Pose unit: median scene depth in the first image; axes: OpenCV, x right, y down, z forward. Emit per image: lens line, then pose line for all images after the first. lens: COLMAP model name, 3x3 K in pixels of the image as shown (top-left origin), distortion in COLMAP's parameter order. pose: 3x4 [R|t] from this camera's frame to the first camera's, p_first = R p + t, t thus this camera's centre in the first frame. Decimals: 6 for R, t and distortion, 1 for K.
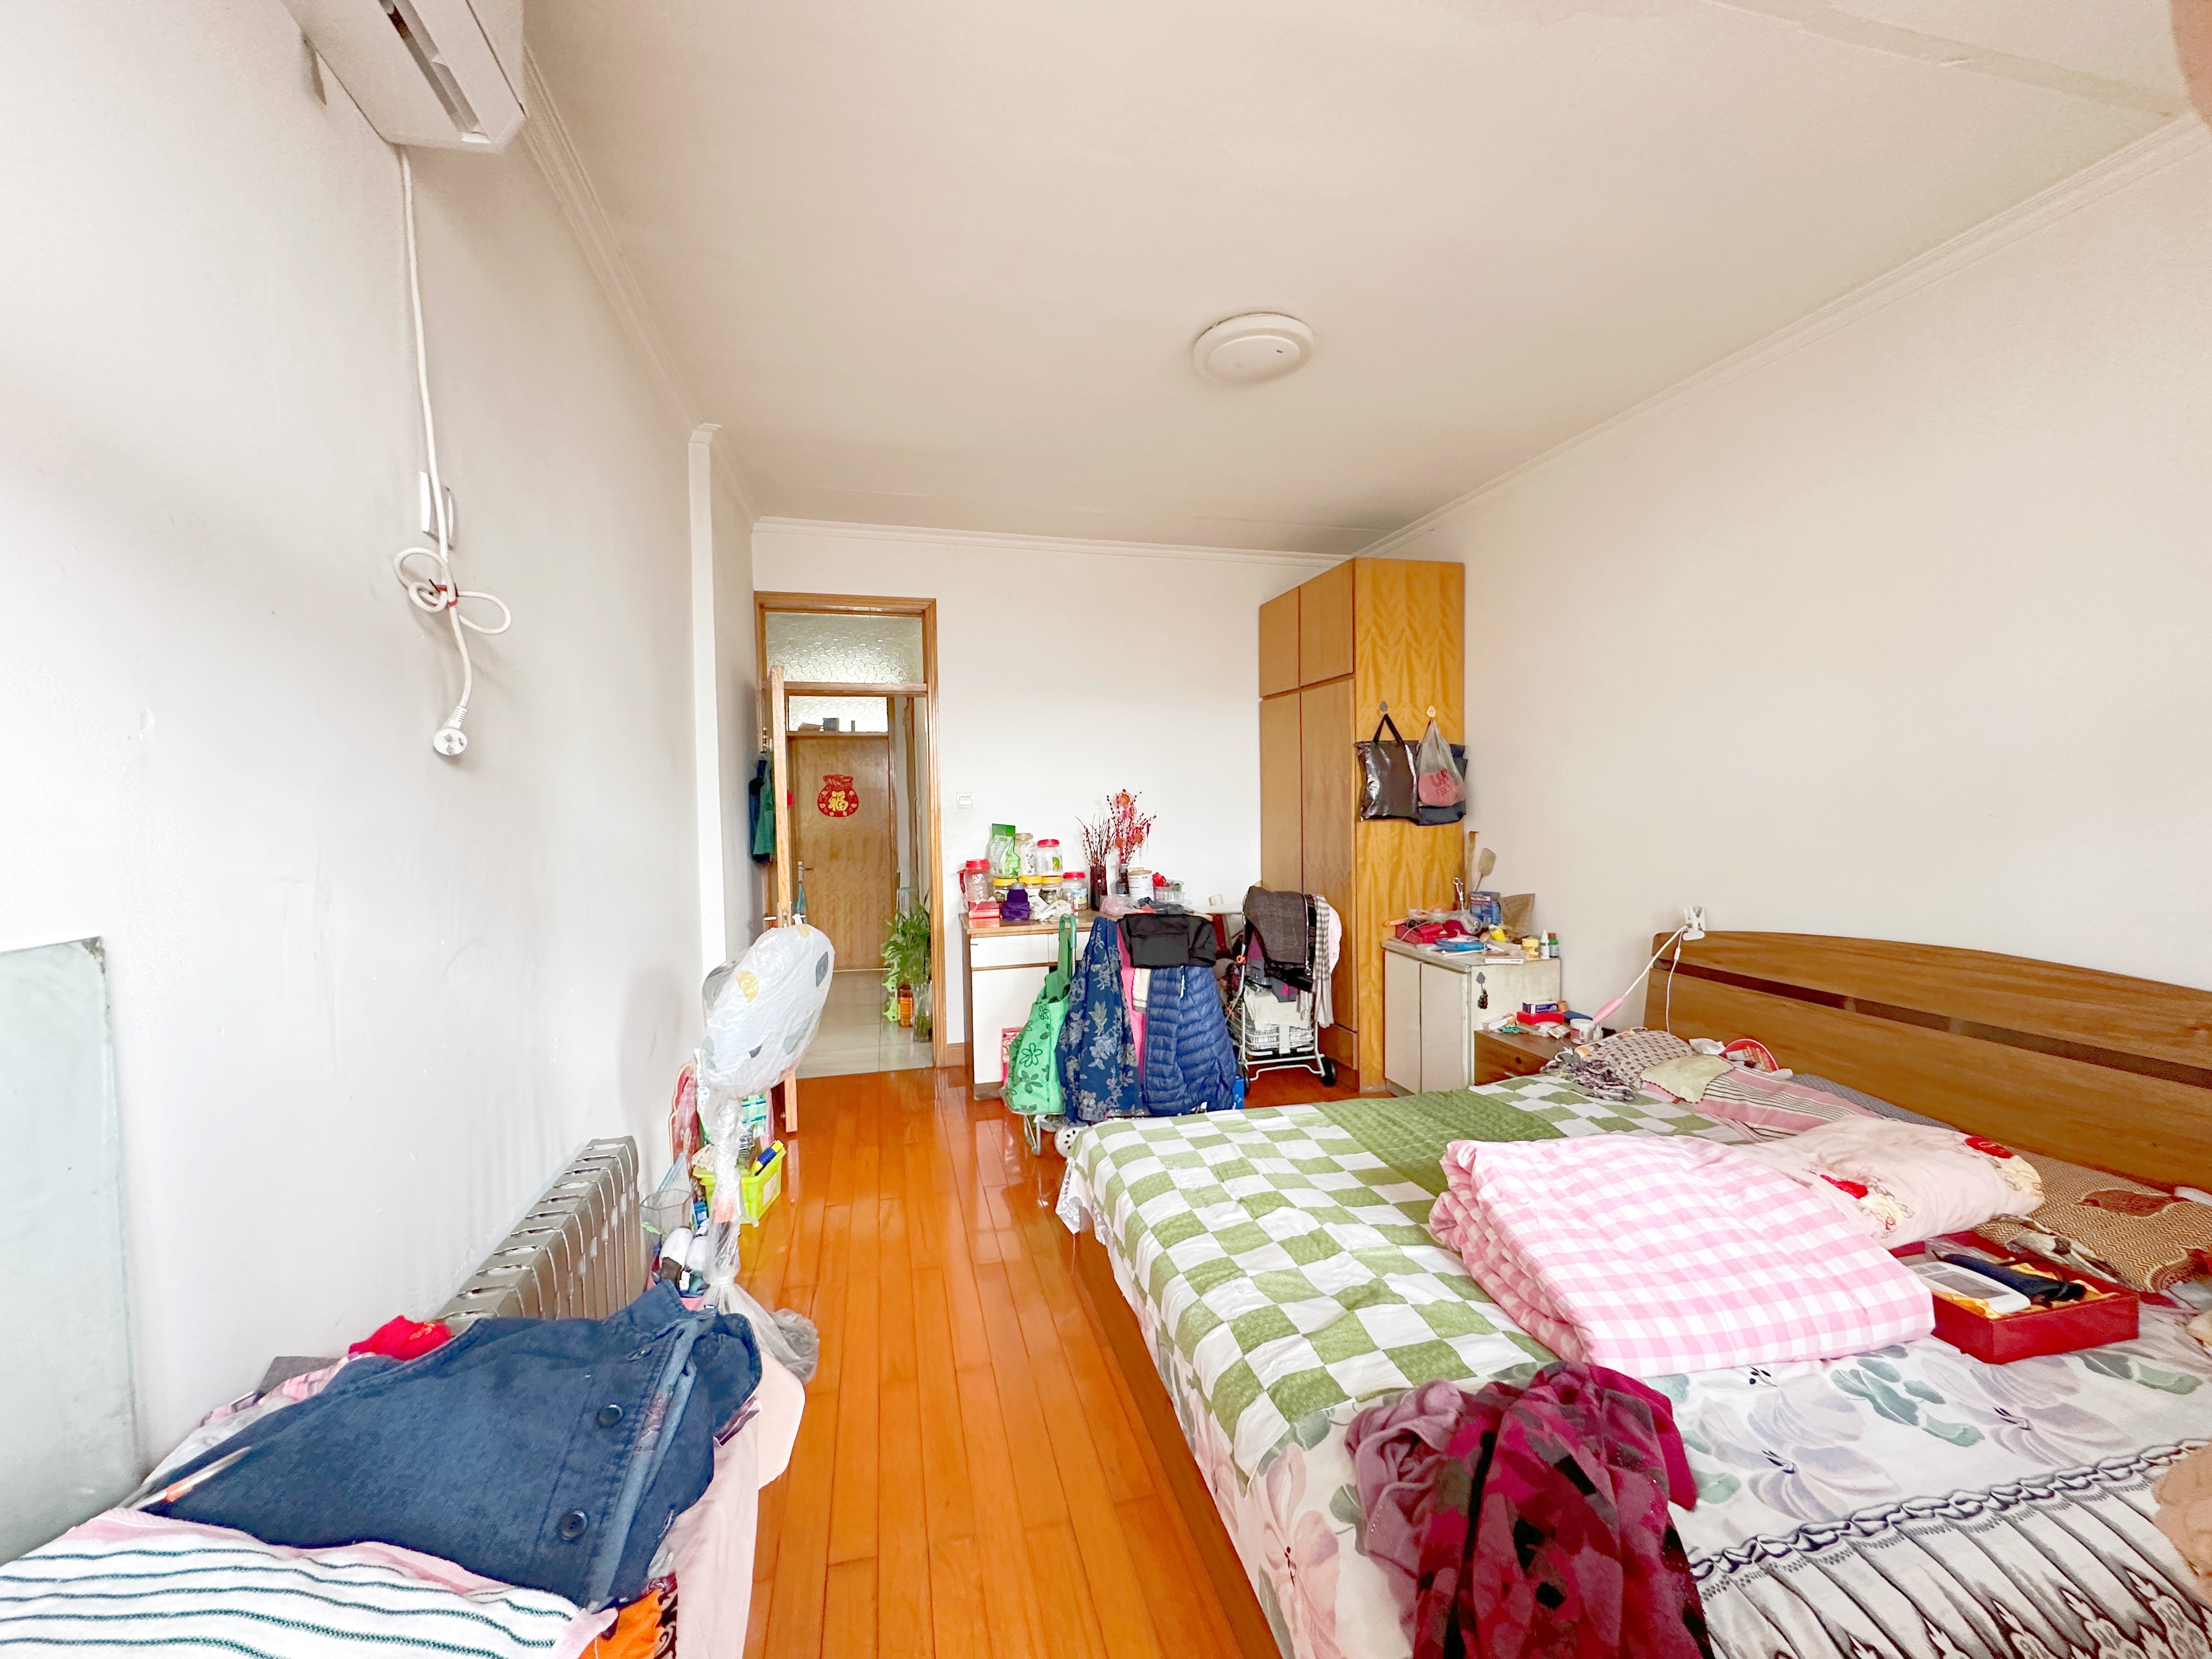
lens RADIAL K [[886.1, 0, 1115.0], [0, 886.1, 843.5], [0, 0, 1]] dist [0.001987, -0.000249]
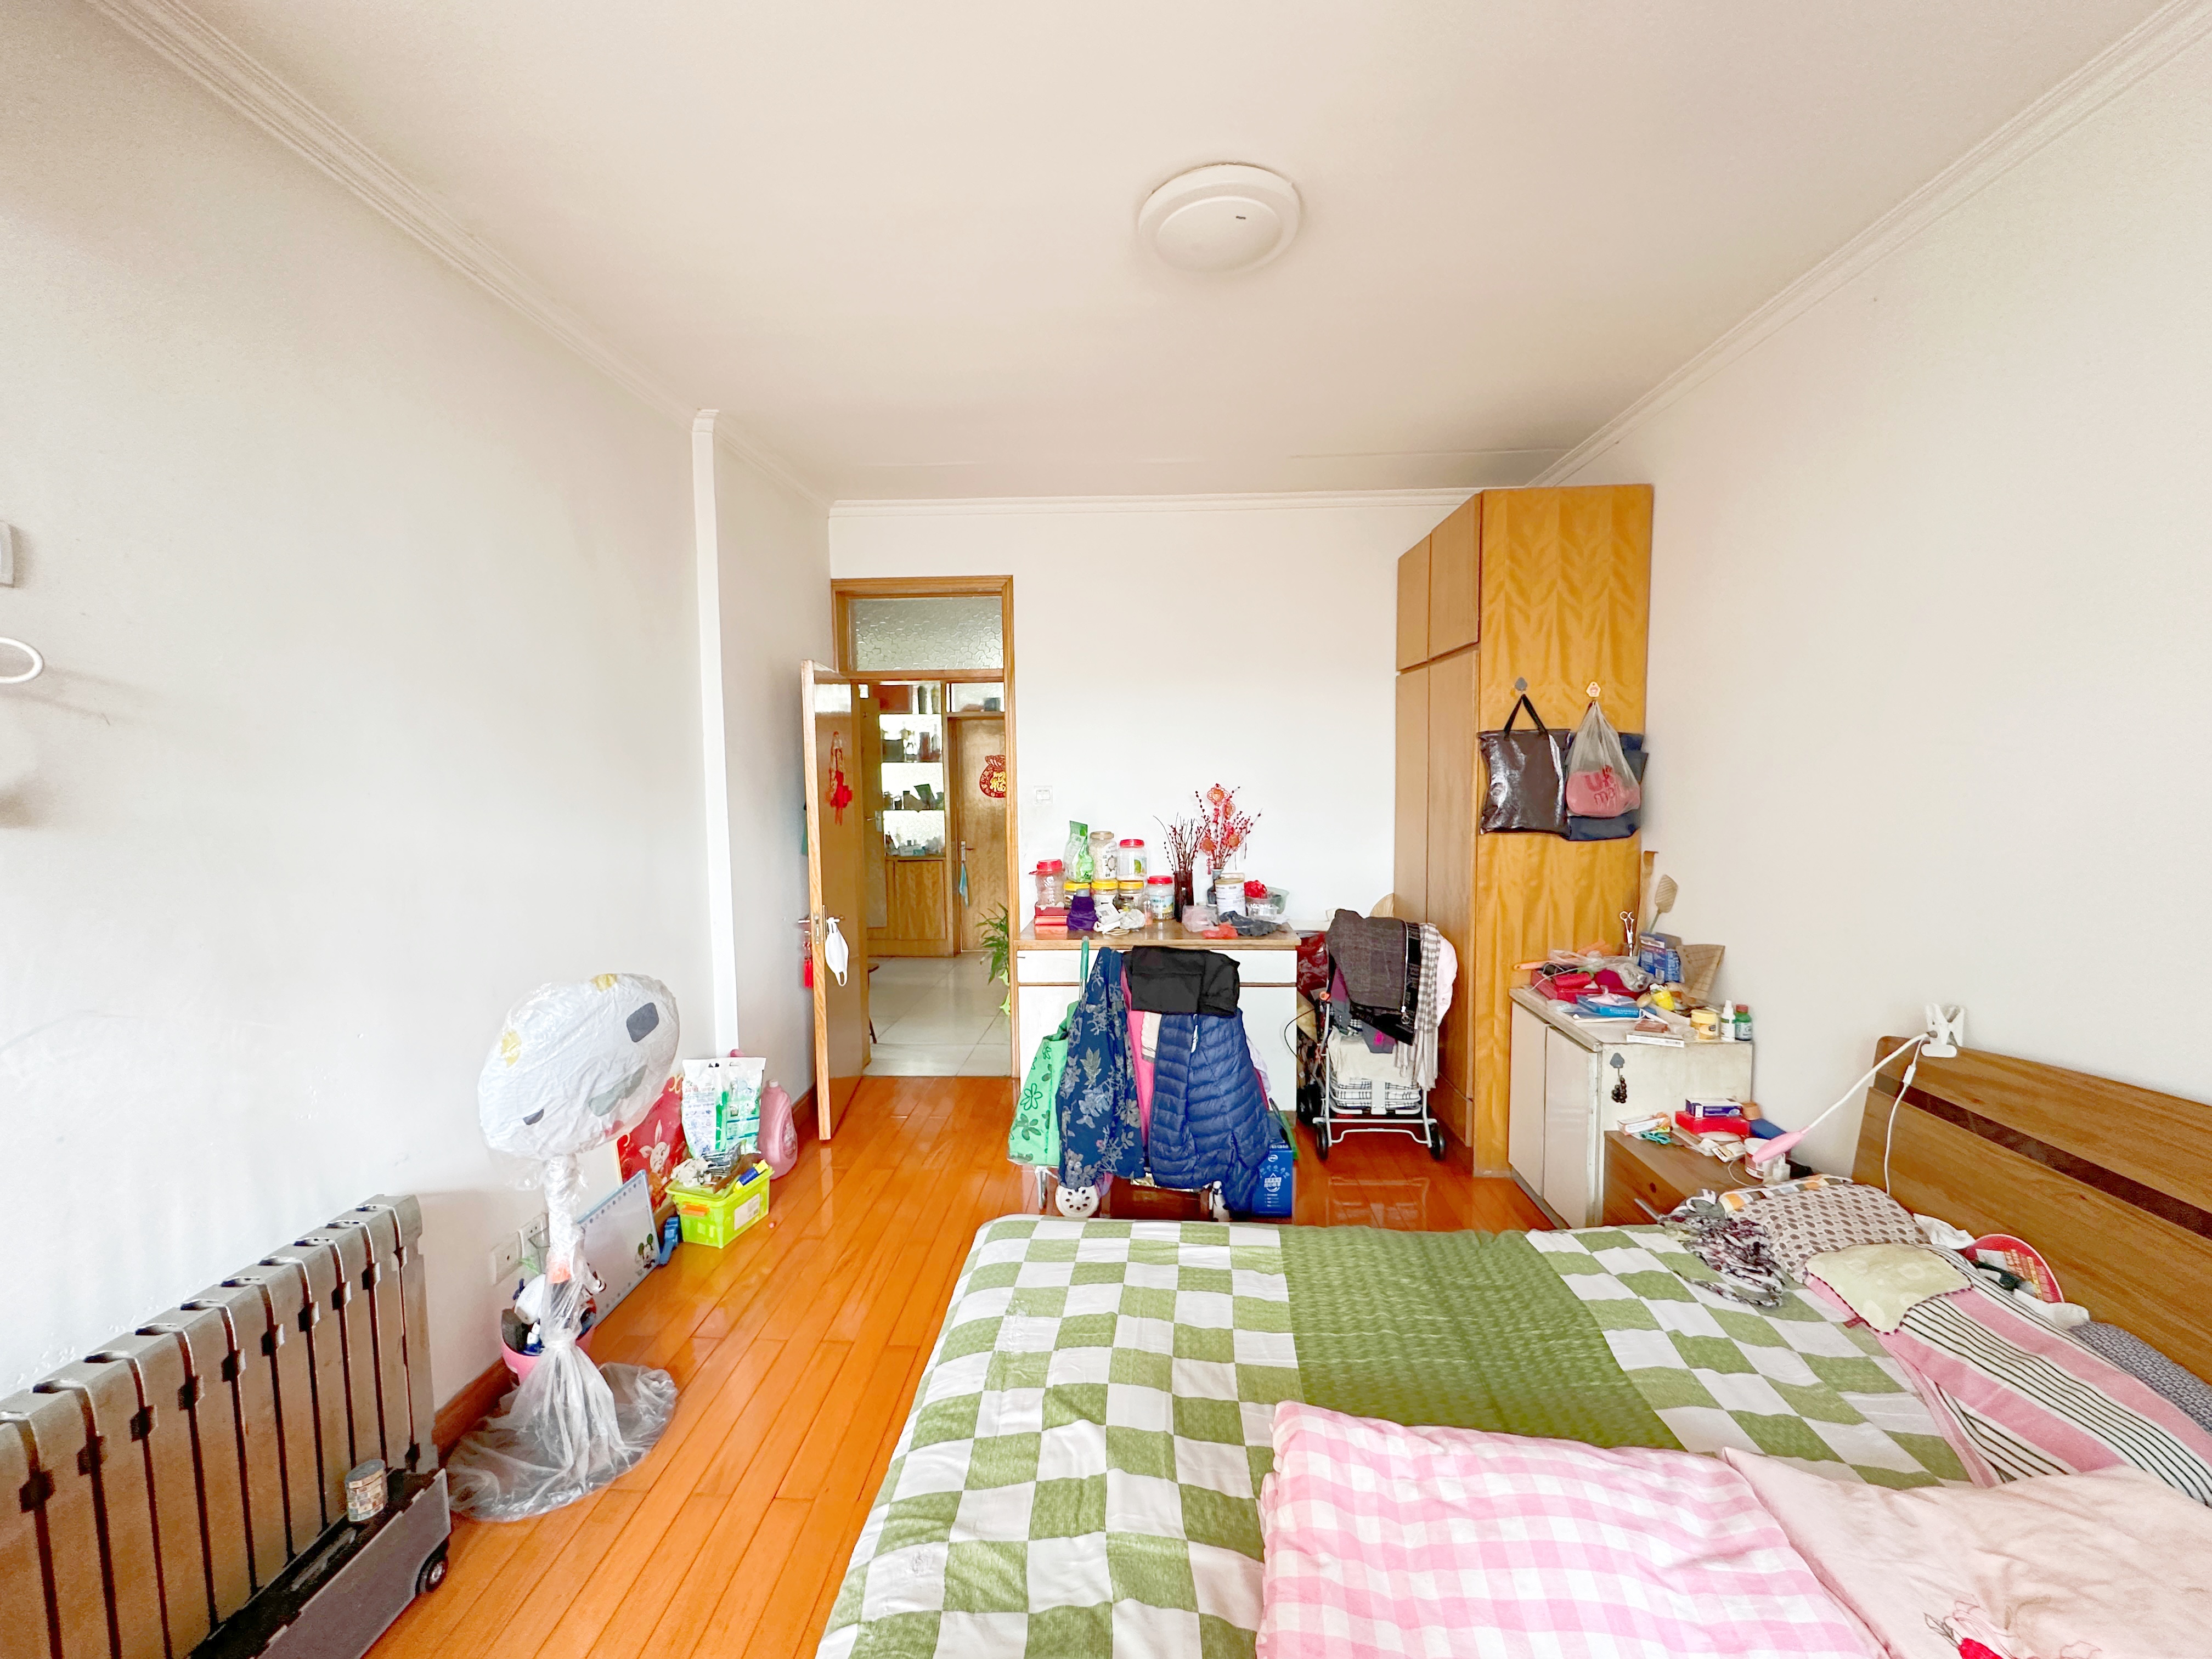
lens RADIAL K [[886.1, 0, 1112.7], [0, 886.1, 840.1], [0, 0, 1]] dist [0.001987, -0.000249]
pose [[0.953478, 0.030177, -0.299947, 0.201523], [-0.018922, 0.999006, 0.040358, -0.045273], [0.300867, -0.032805, 0.953102, 0.161851]]
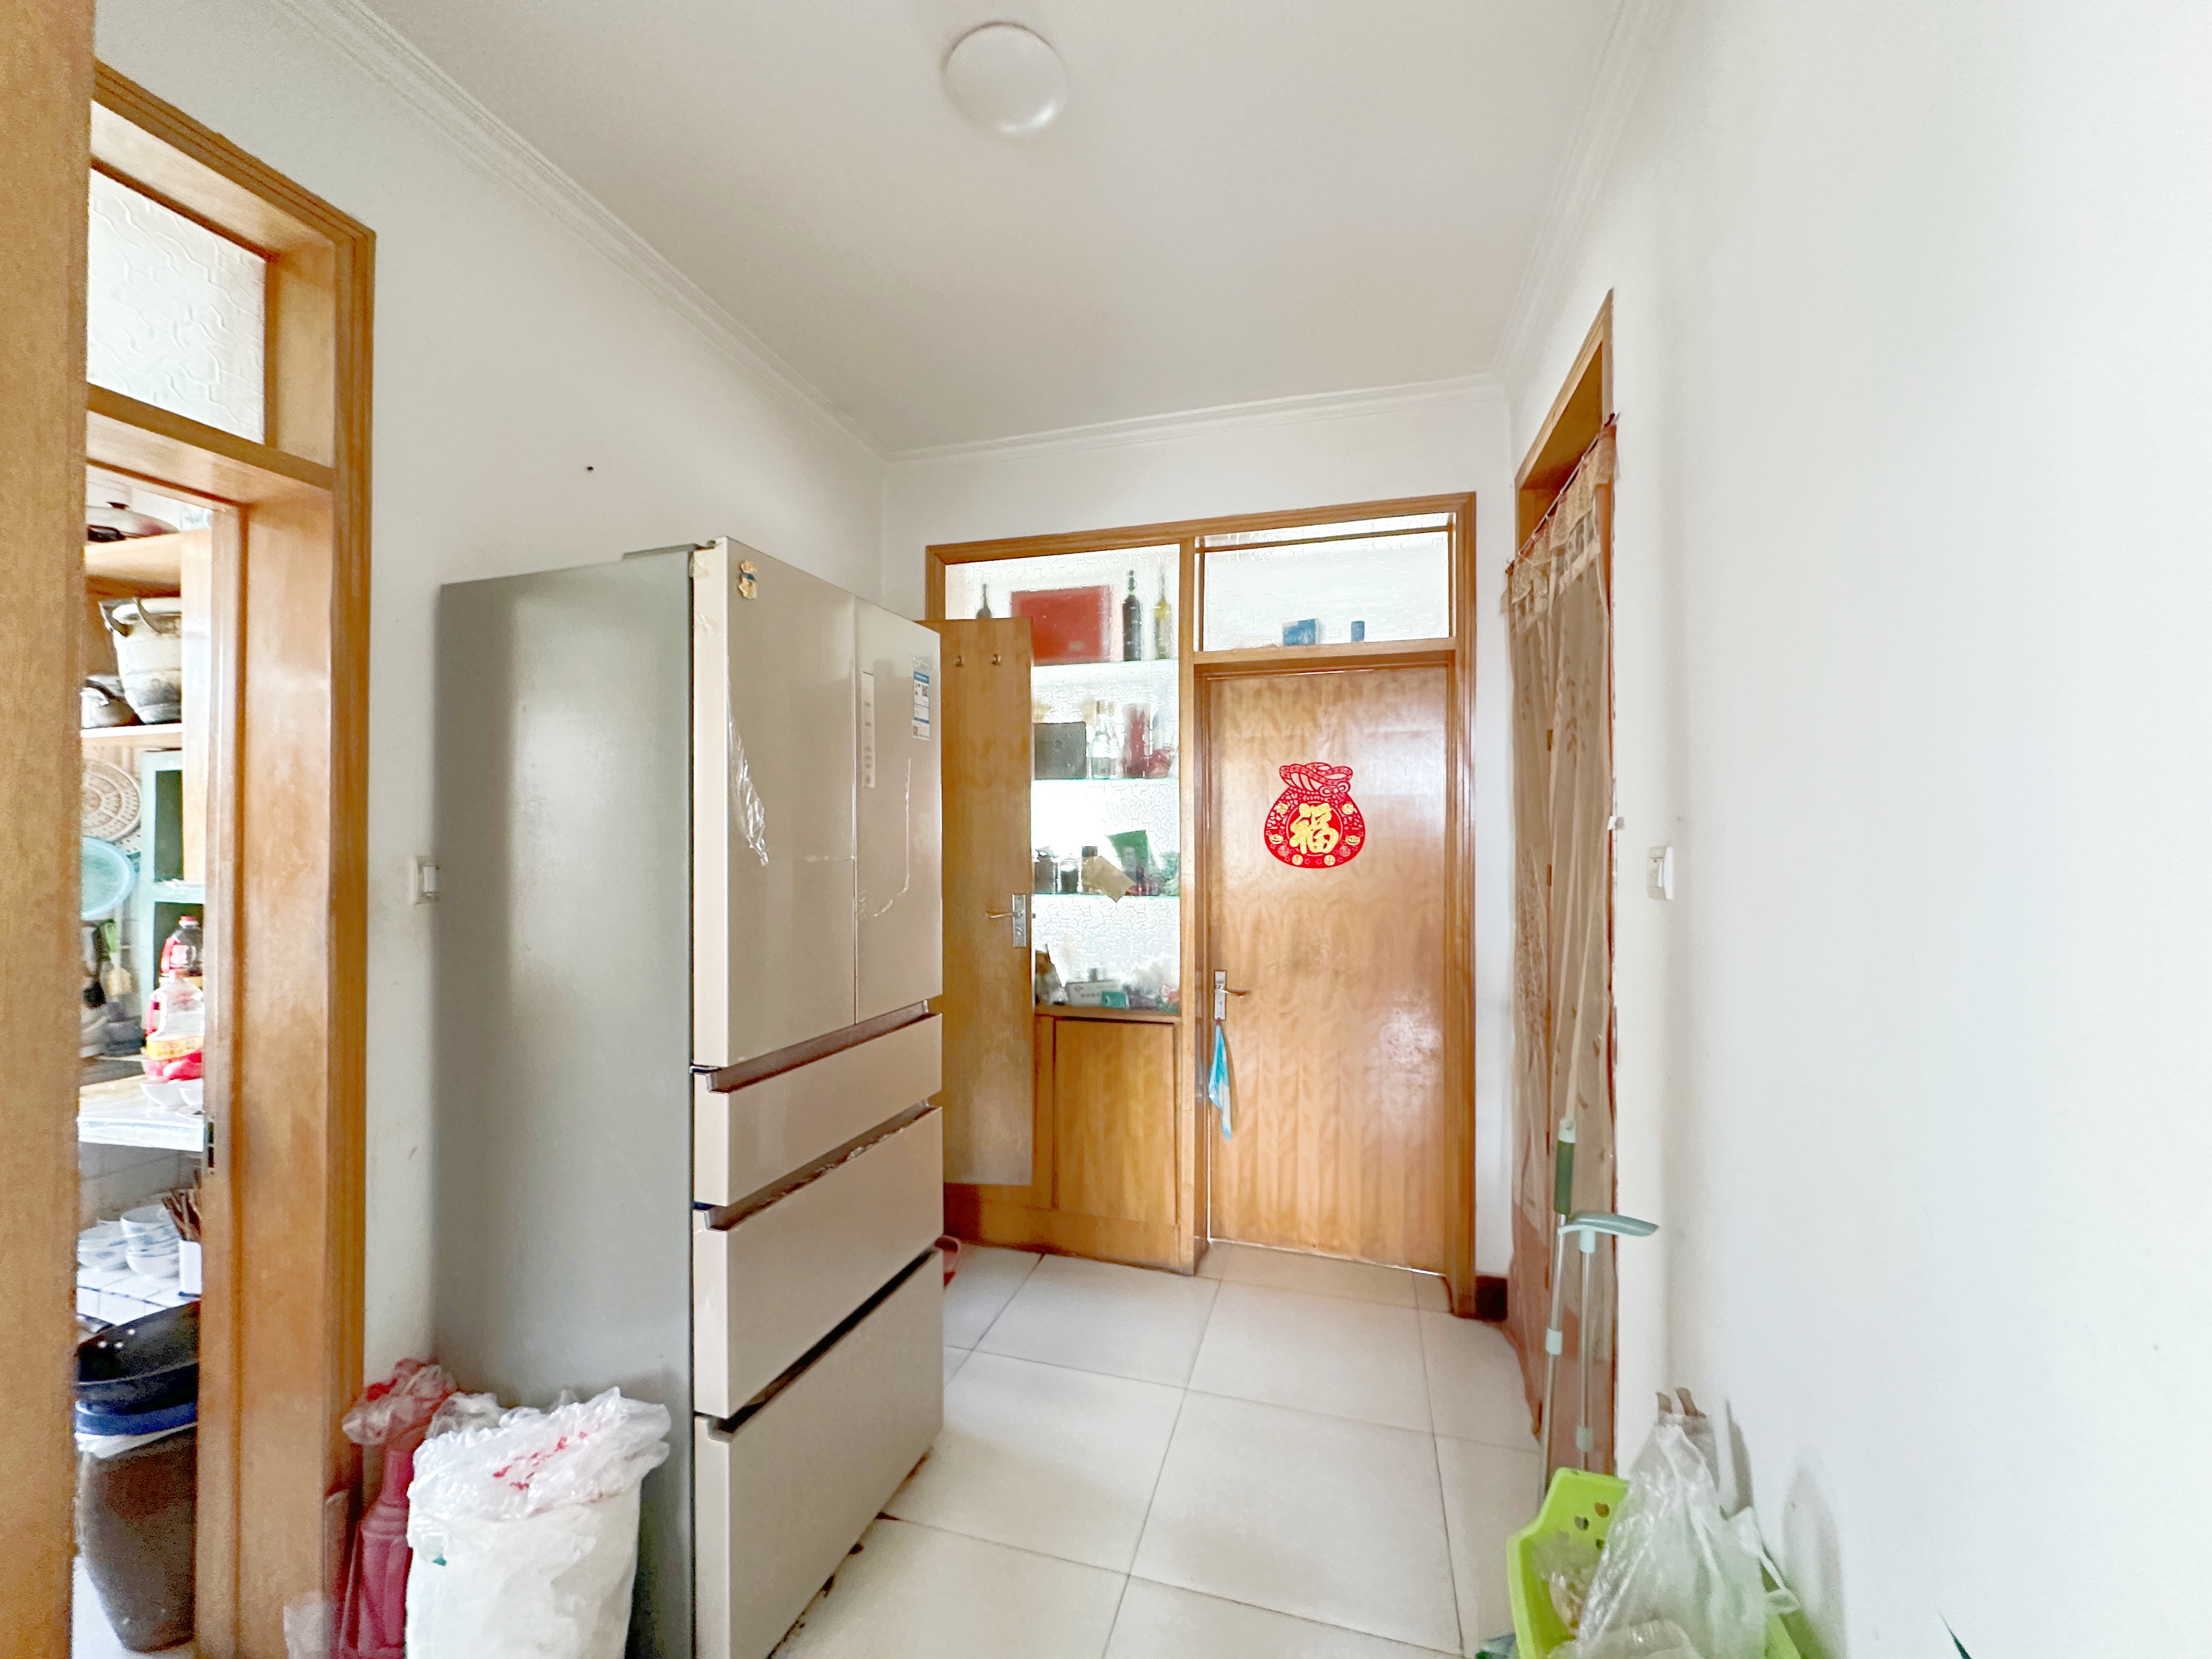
lens RADIAL K [[886.1, 0, 1092.9], [0, 886.1, 839.9], [0, 0, 1]] dist [0.001987, -0.000249]
pose [[0.856158, 0.014854, -0.516501, -0.351557], [-0.036040, 0.998869, -0.031013, -0.048926], [0.515456, 0.045166, 0.855725, 1.114143]]
